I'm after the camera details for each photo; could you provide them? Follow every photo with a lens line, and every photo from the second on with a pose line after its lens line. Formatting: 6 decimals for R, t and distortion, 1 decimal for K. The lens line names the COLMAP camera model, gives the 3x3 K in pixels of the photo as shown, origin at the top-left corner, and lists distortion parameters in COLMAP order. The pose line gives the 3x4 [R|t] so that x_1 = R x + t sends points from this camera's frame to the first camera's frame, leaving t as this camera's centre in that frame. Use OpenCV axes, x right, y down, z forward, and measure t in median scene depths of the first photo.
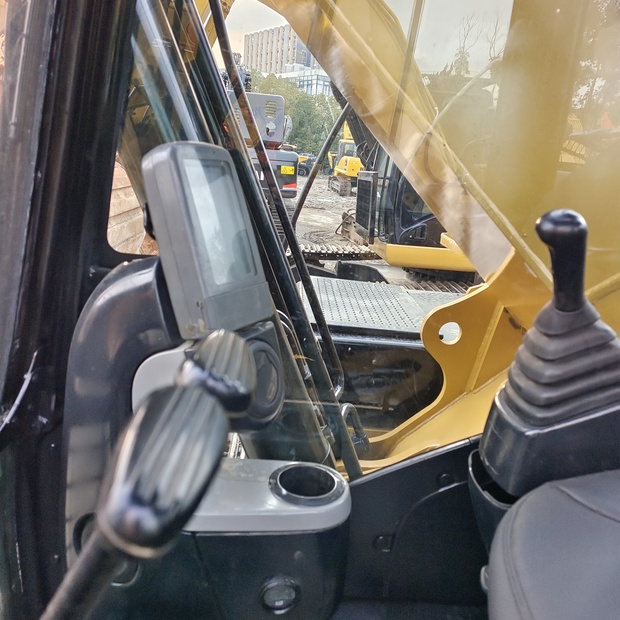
lens RADIAL K [[558.6, 0, 318.2], [0, 558.6, 307.7], [0, 0, 1]] dist [0.025535, 0.017595]
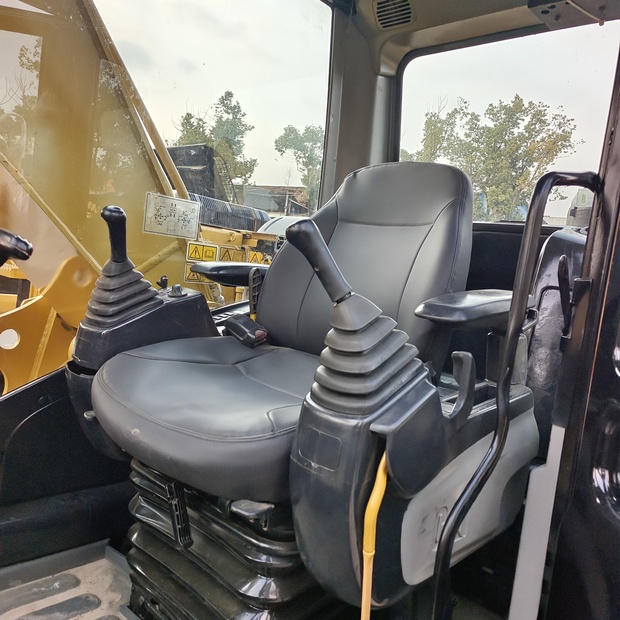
lens RADIAL K [[558.6, 0, 318.2], [0, 558.6, 307.7], [0, 0, 1]] dist [0.025535, 0.017595]
pose [[0.691446, -0.041510, 0.721234, -0.448905], [0.115101, 0.991925, -0.053258, 0.325263], [-0.713200, 0.119840, 0.690641, -0.745686]]
